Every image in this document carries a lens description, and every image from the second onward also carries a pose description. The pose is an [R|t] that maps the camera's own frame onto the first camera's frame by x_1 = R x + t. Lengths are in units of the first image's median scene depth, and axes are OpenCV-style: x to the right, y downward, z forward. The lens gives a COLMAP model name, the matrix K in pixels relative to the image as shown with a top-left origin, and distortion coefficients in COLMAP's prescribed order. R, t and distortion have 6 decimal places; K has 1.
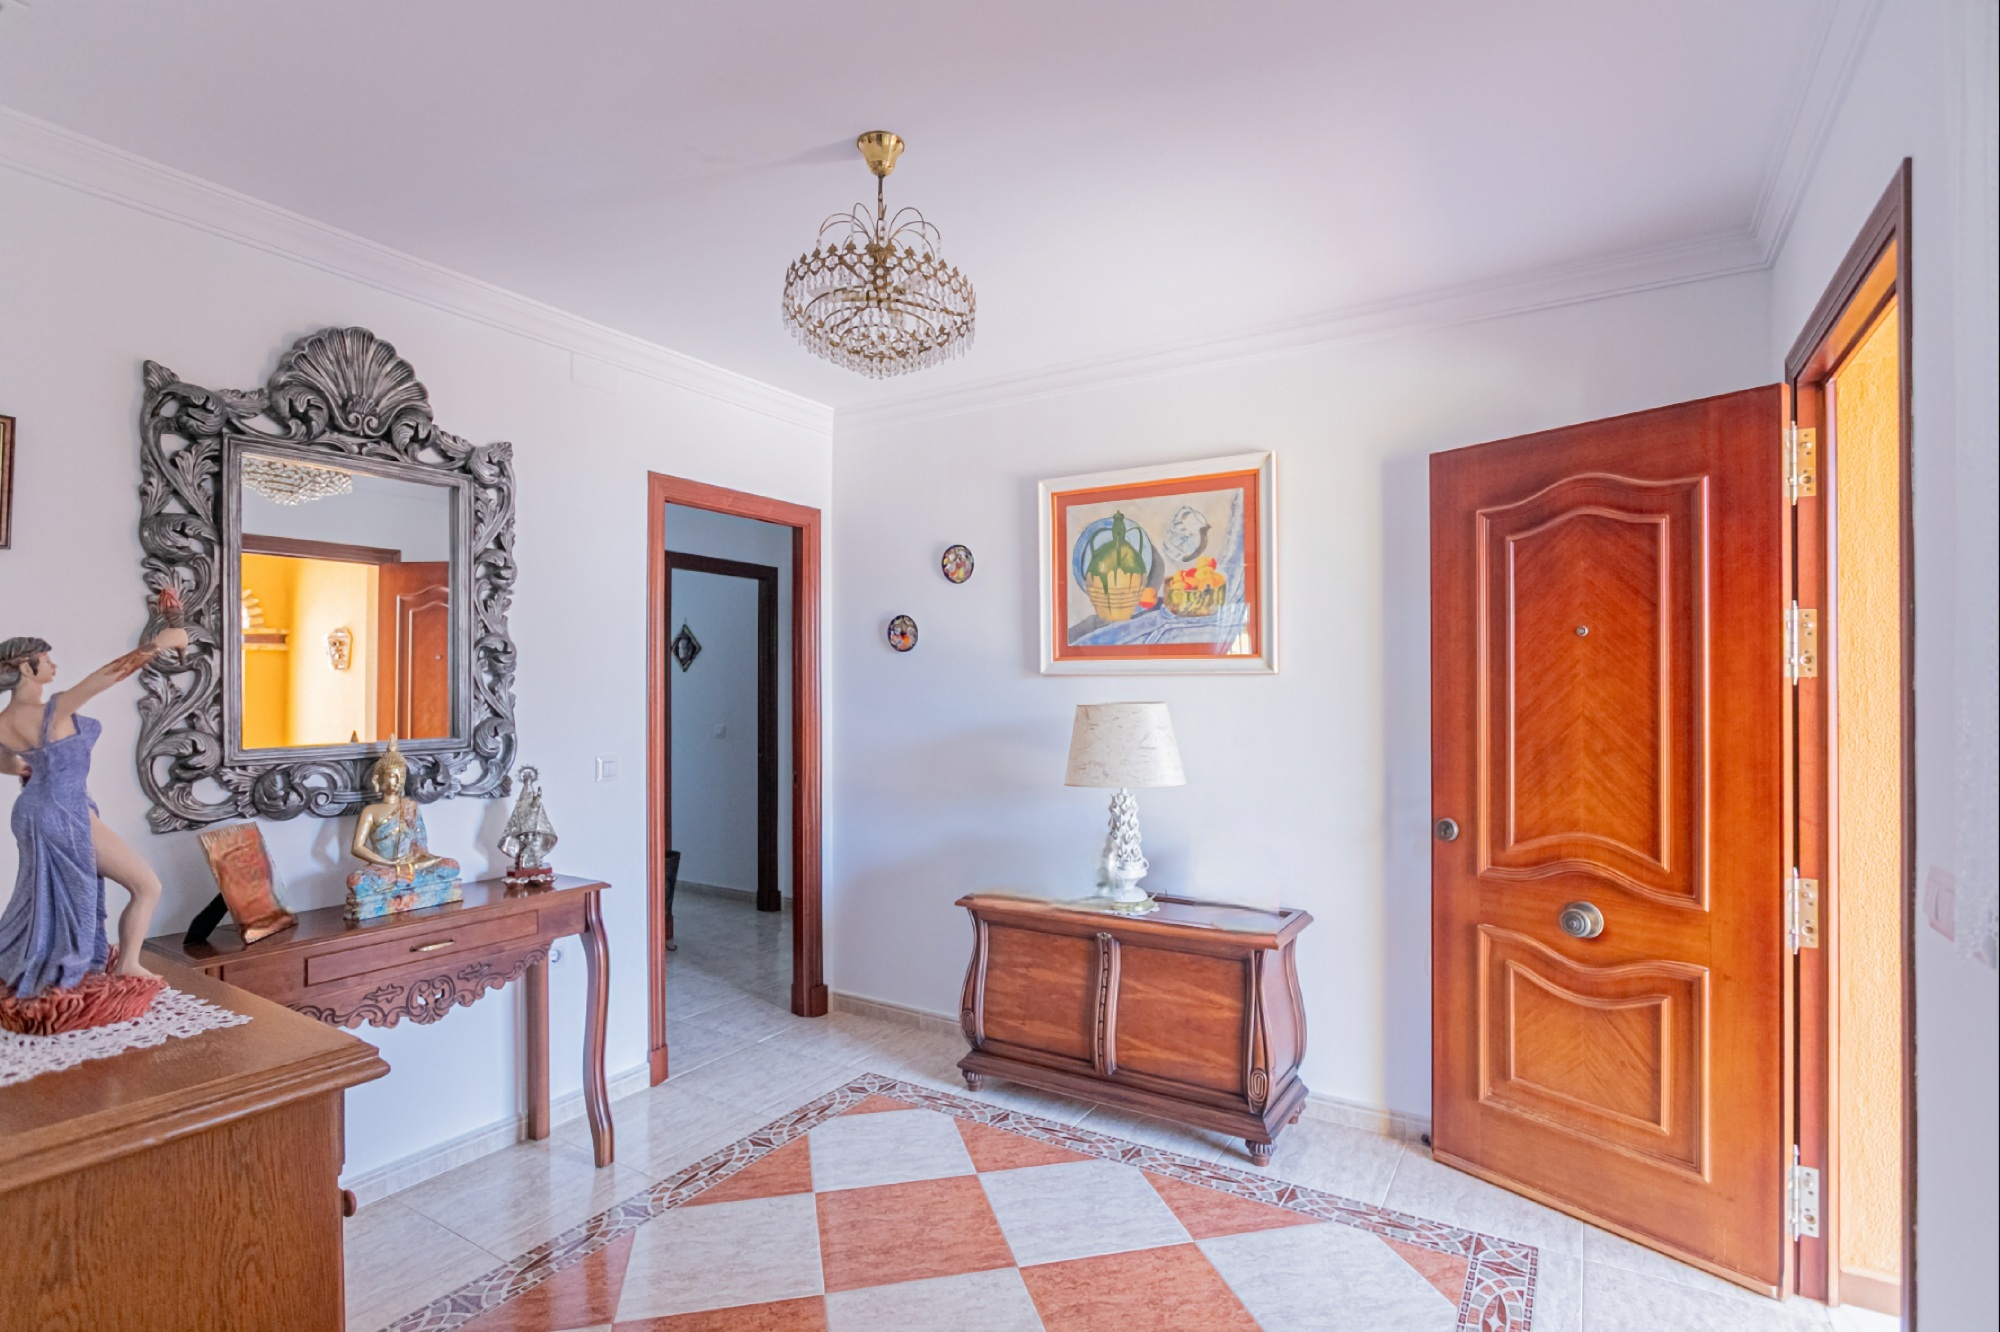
lens RADIAL K [[970.4, 0, 984.7], [0, 970.4, 676.7], [0, 0, 1]] dist [-0.013328, 0.009288]
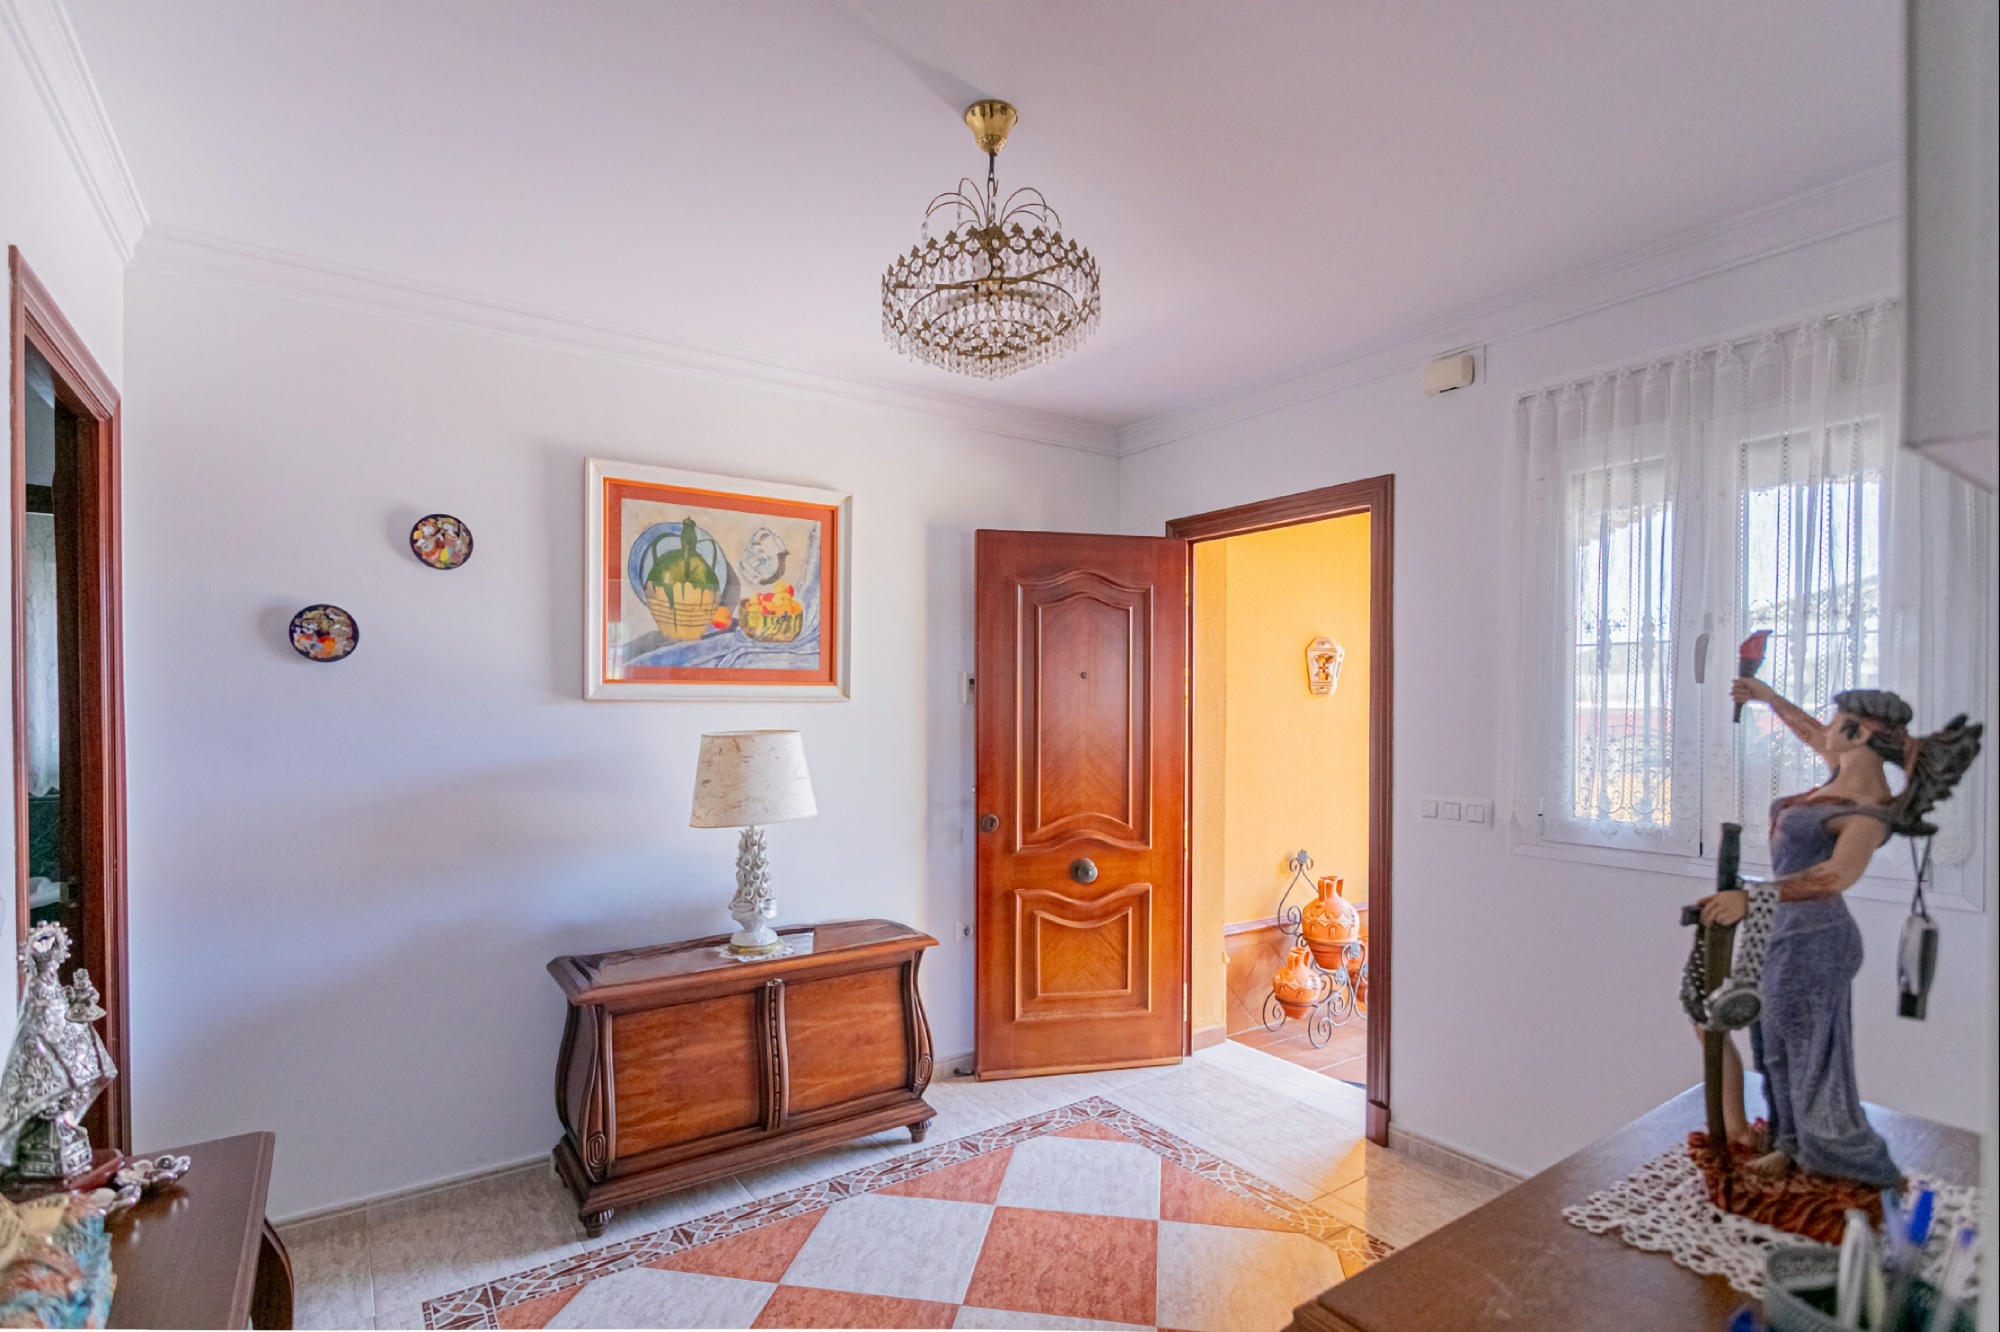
lens RADIAL K [[963.8, 0, 1000.1], [0, 963.8, 710.0], [0, 0, 1]] dist [-0.015642, 0.009021]
pose [[0.396563, -0.006600, 0.917984, -0.611054], [-0.010458, 0.999877, 0.011706, -0.007636], [-0.917948, -0.014242, 0.396445, 0.419177]]
